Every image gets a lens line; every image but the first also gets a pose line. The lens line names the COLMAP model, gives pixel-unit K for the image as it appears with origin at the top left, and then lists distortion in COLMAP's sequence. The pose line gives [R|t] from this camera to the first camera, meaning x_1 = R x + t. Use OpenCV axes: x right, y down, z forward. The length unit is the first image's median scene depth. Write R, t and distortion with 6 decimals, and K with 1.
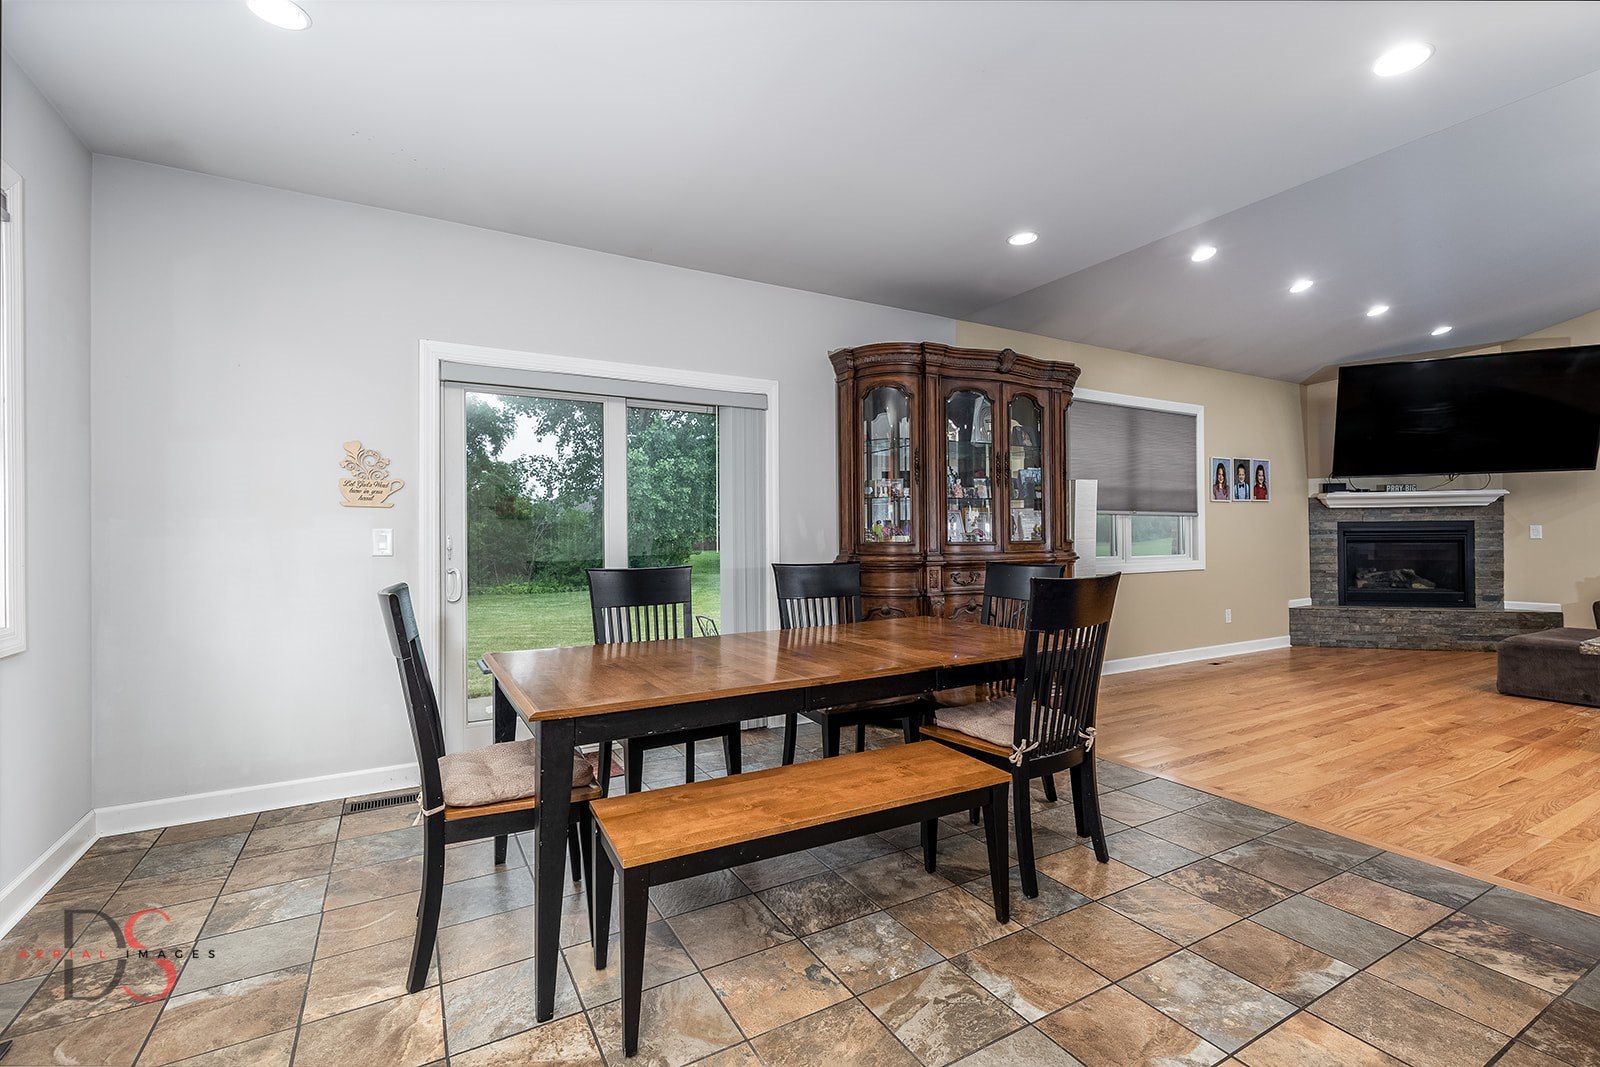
lens RADIAL K [[719.9, 0, 819.3], [0, 719.9, 530.0], [0, 0, 1]] dist [0.006366, -0.000744]
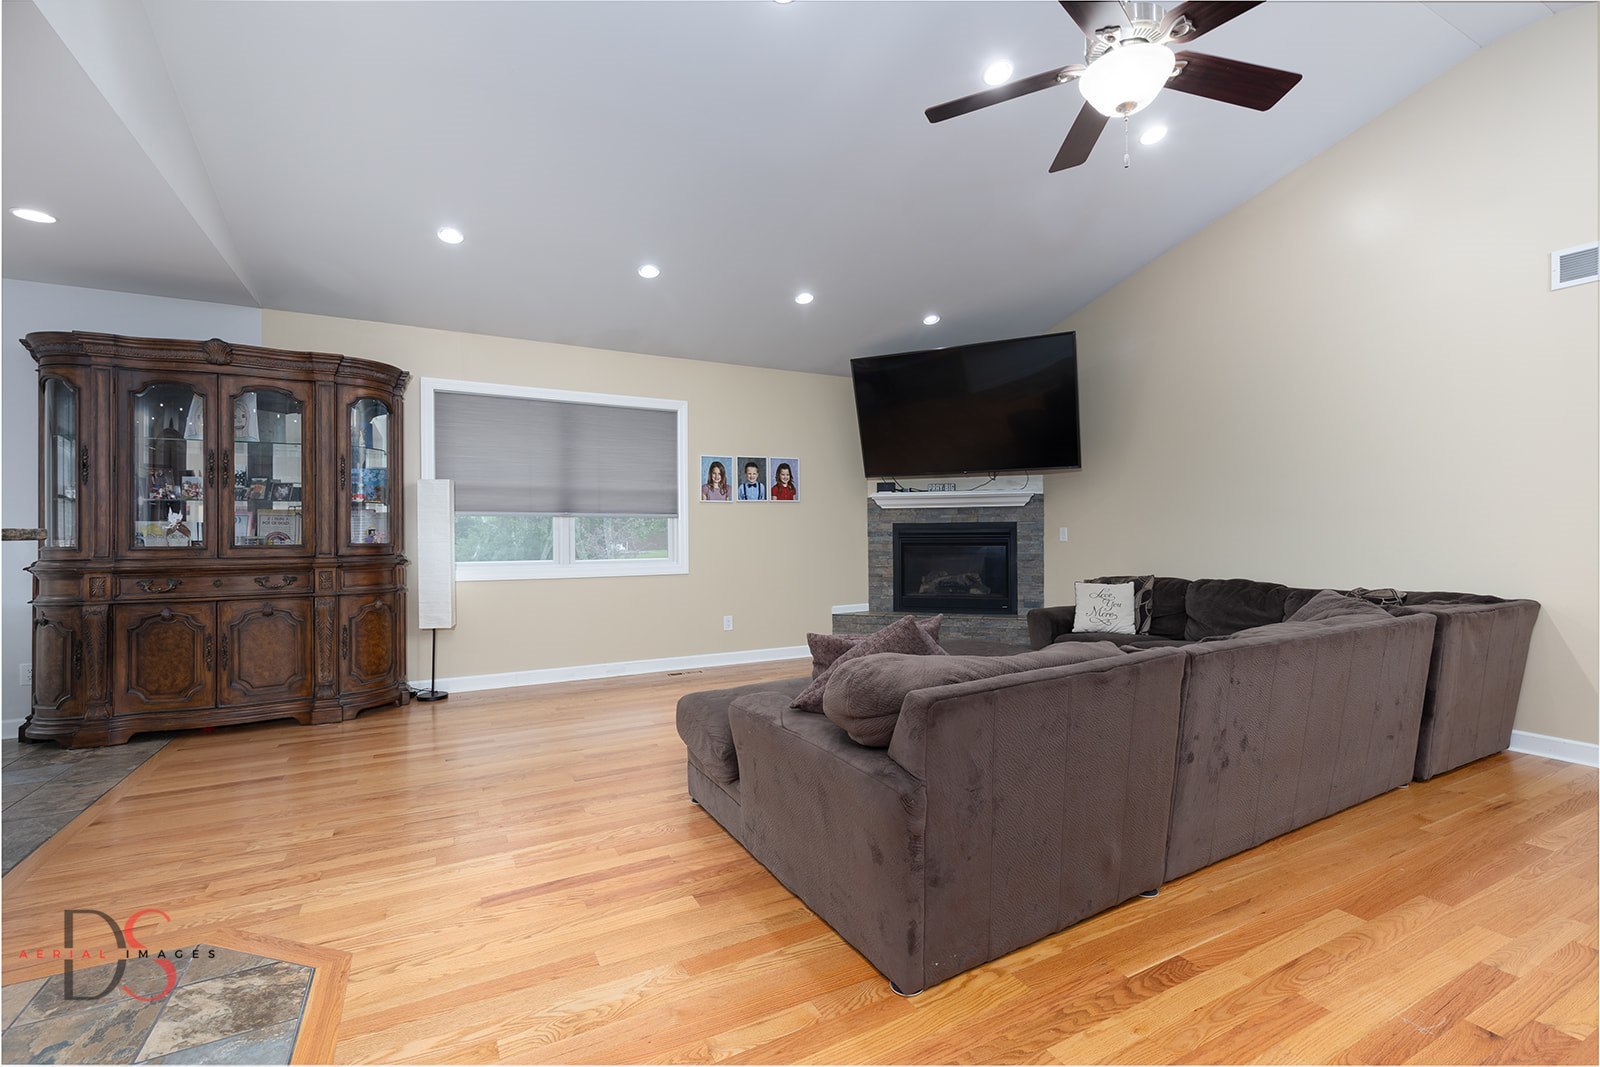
lens RADIAL K [[719.9, 0, 824.5], [0, 719.9, 524.1], [0, 0, 1]] dist [0.006366, -0.000744]
pose [[0.999566, 0.001244, -0.029441, 0.721482], [-0.001405, 0.999984, -0.005450, -0.005394], [0.029434, 0.005489, 0.999552, 0.059151]]
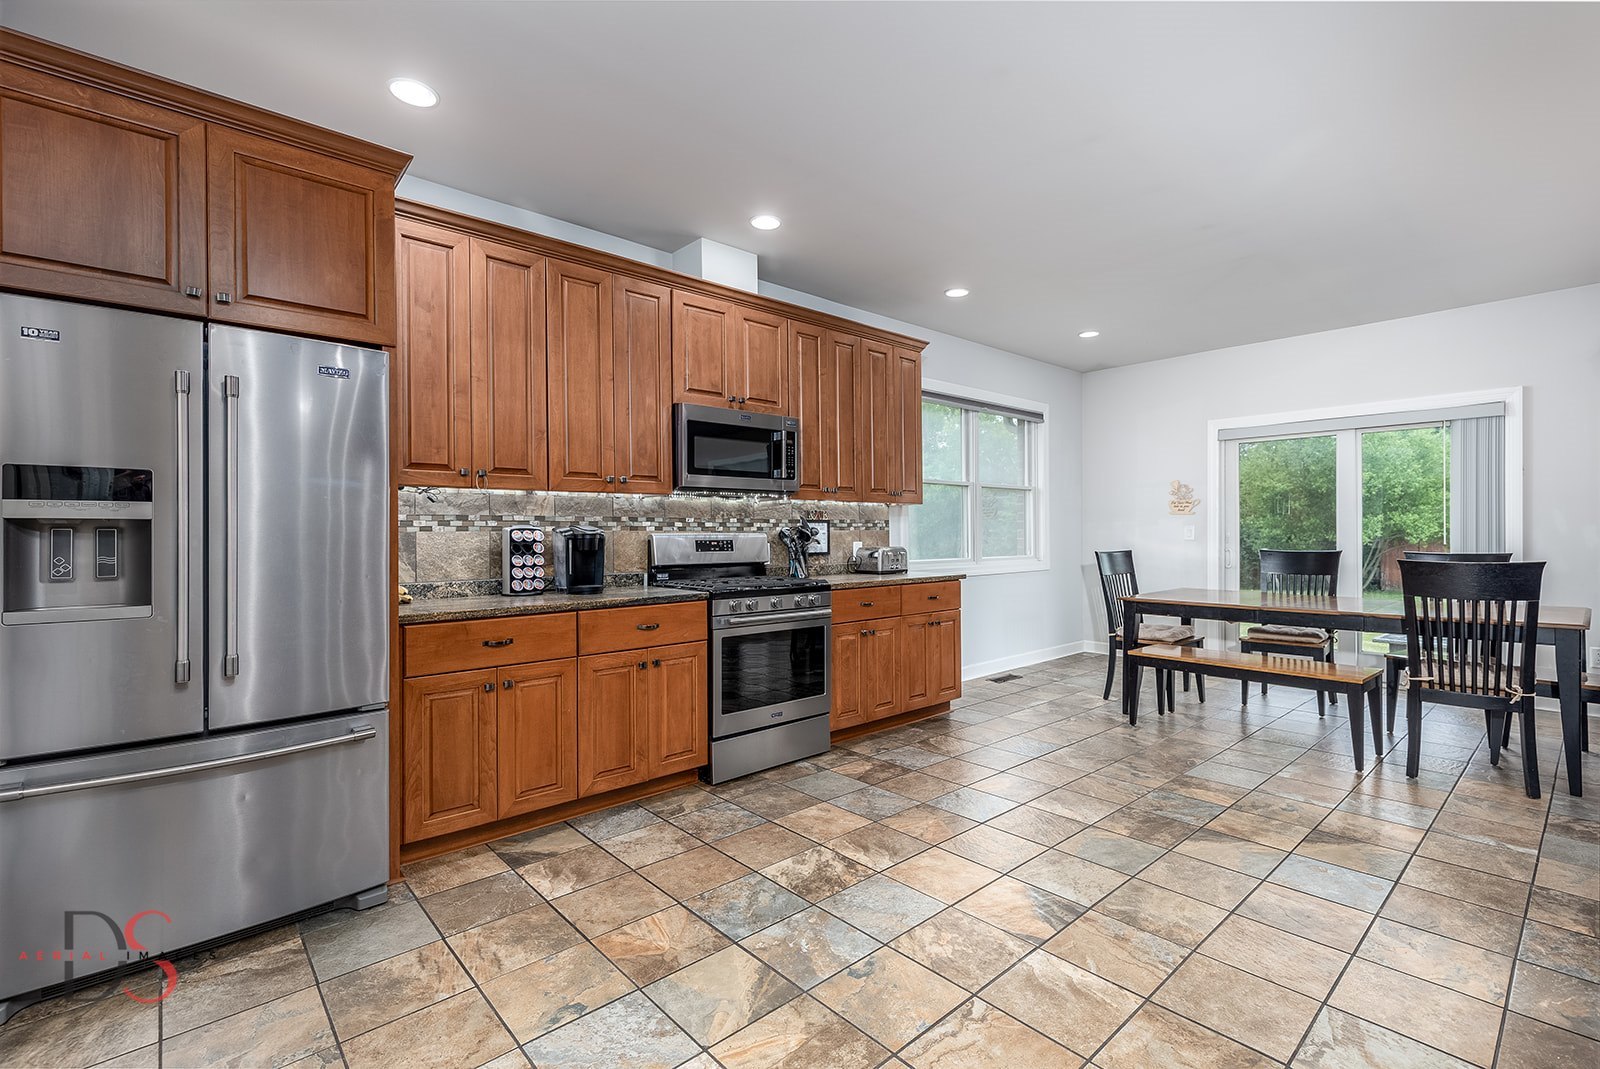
lens RADIAL K [[719.9, 0, 820.2], [0, 719.9, 533.4], [0, 0, 1]] dist [0.006366, -0.000744]
pose [[0.212293, 0.008586, -0.977168, 0.503689], [0.009035, 0.999901, 0.010749, -0.005139], [0.977164, -0.011111, 0.212195, -0.165422]]
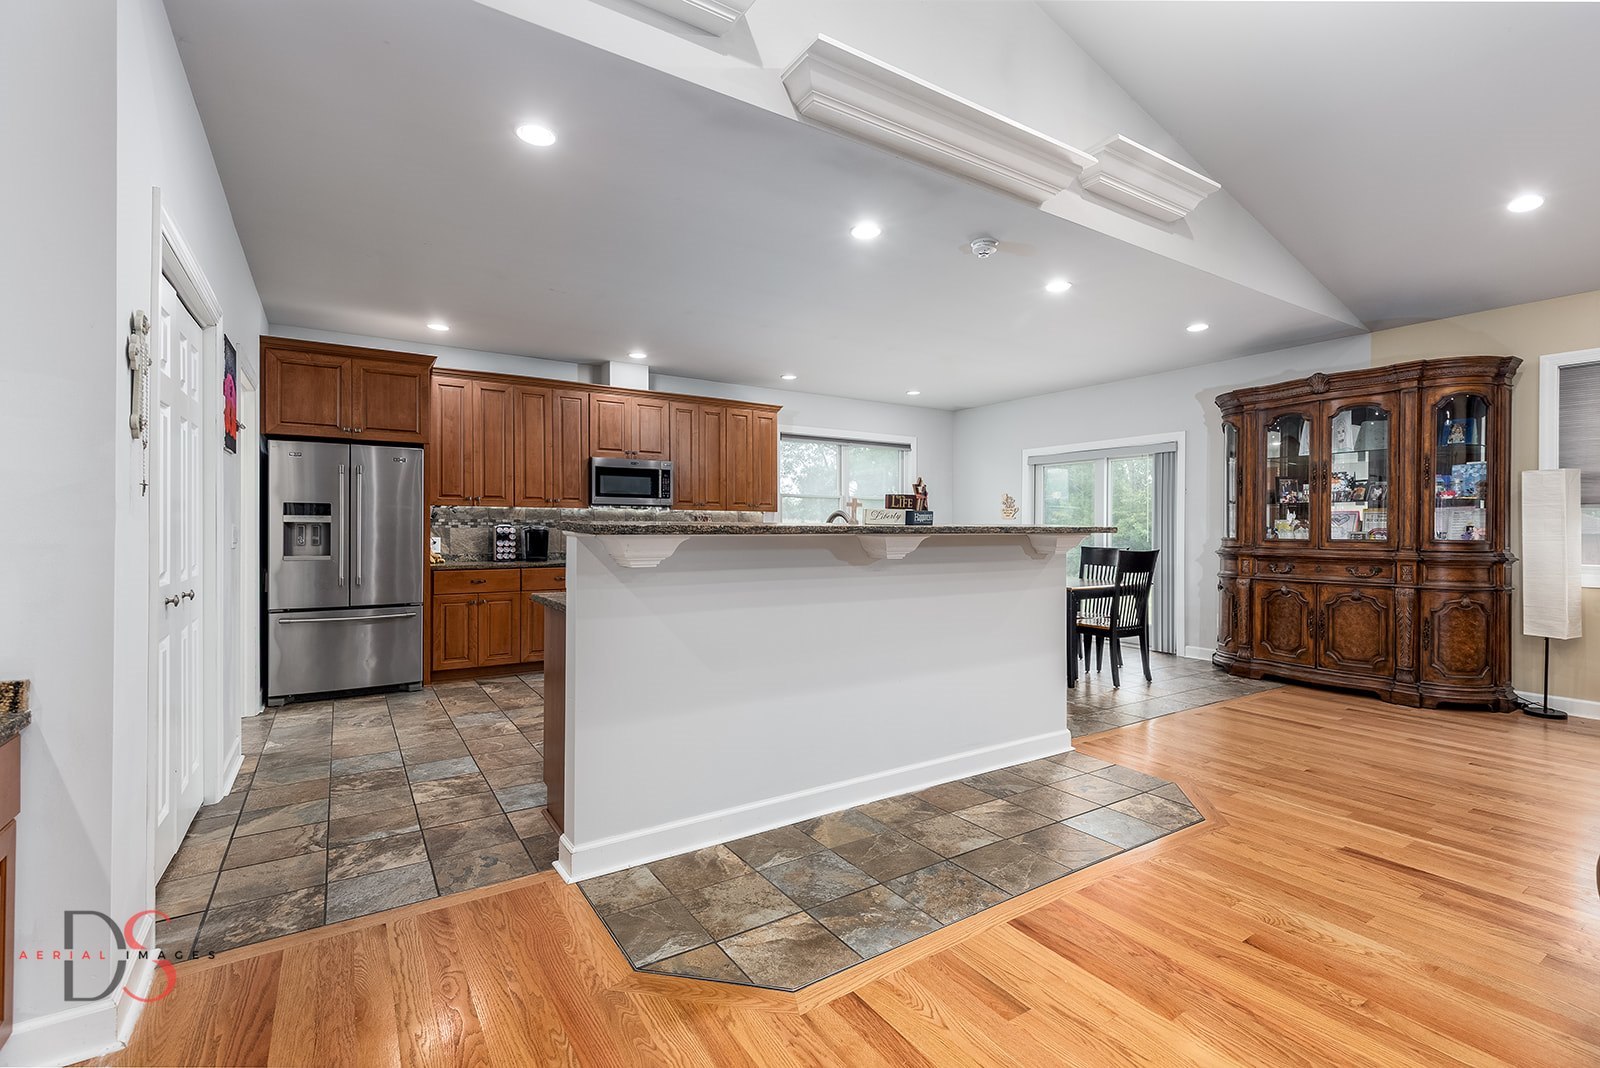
lens RADIAL K [[719.9, 0, 820.5], [0, 719.9, 535.3], [0, 0, 1]] dist [0.006366, -0.000744]
pose [[0.058901, 0.016112, -0.998134, 0.924961], [0.002642, 0.999864, 0.016296, -0.007658], [0.998260, -0.003597, 0.058851, 0.087602]]
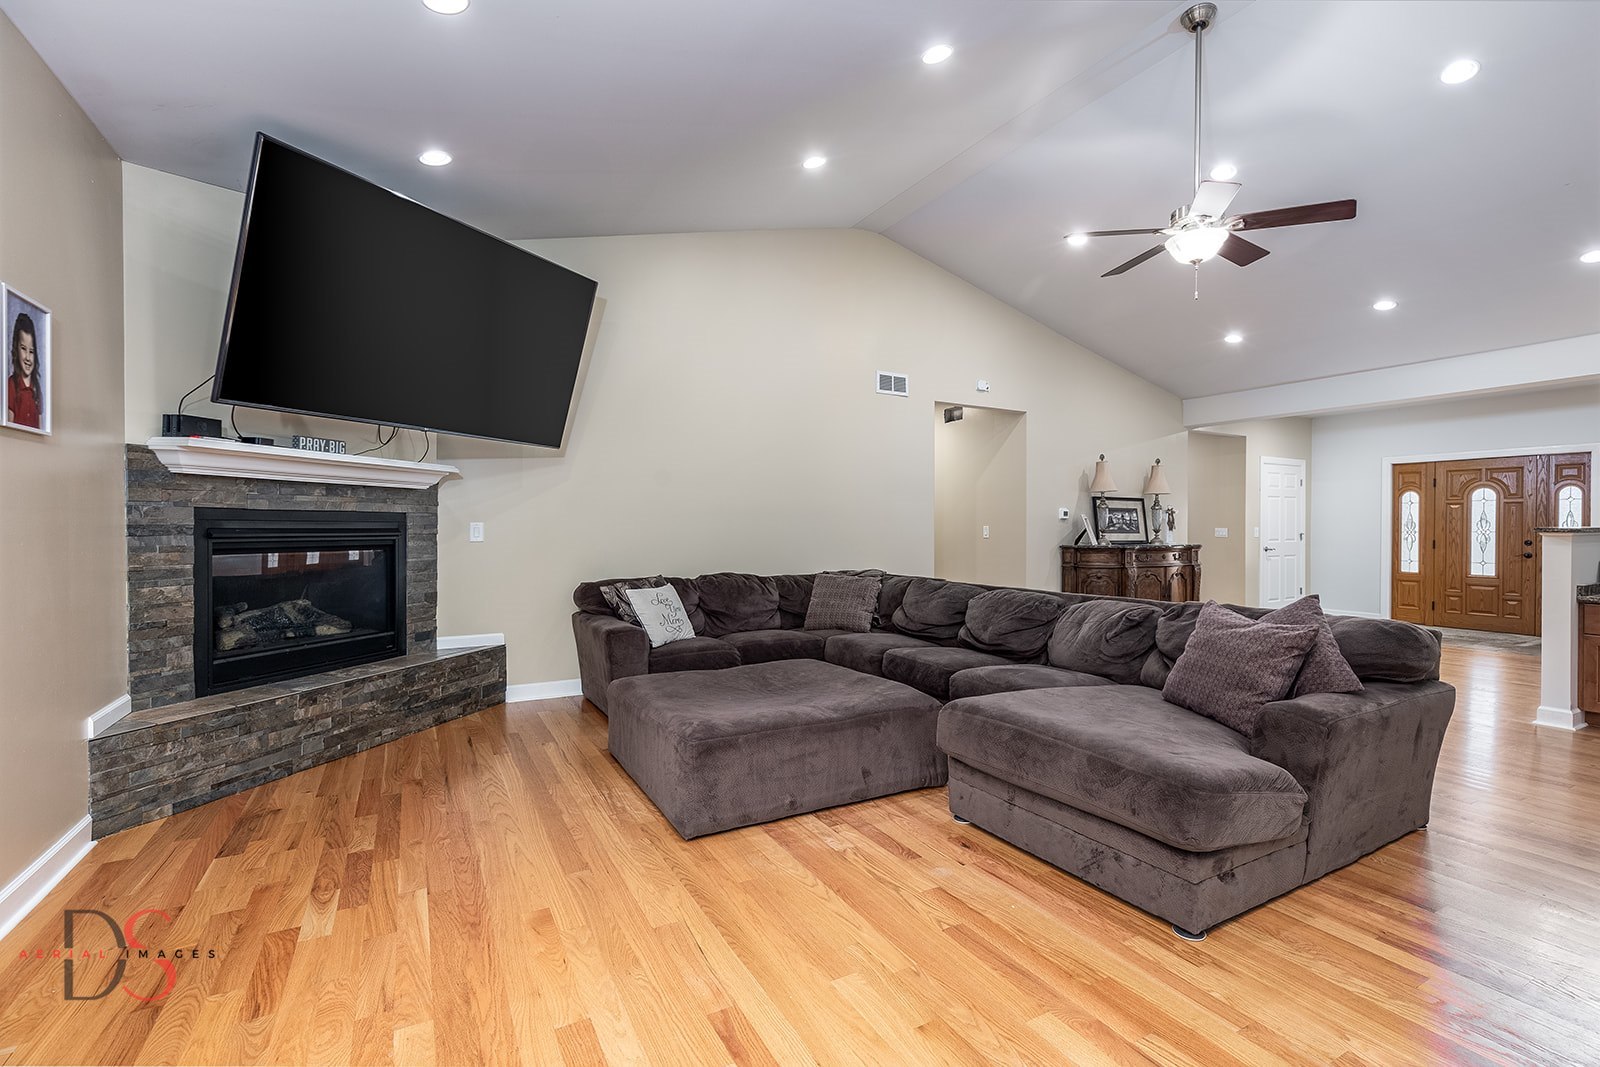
lens RADIAL K [[719.9, 0, 815.5], [0, 719.9, 529.5], [0, 0, 1]] dist [0.006366, -0.000744]
pose [[0.014296, 0.007252, 0.999872, 0.315743], [-0.008165, 0.999941, -0.007136, 0.002619], [-0.999864, -0.008062, 0.014355, 0.680832]]
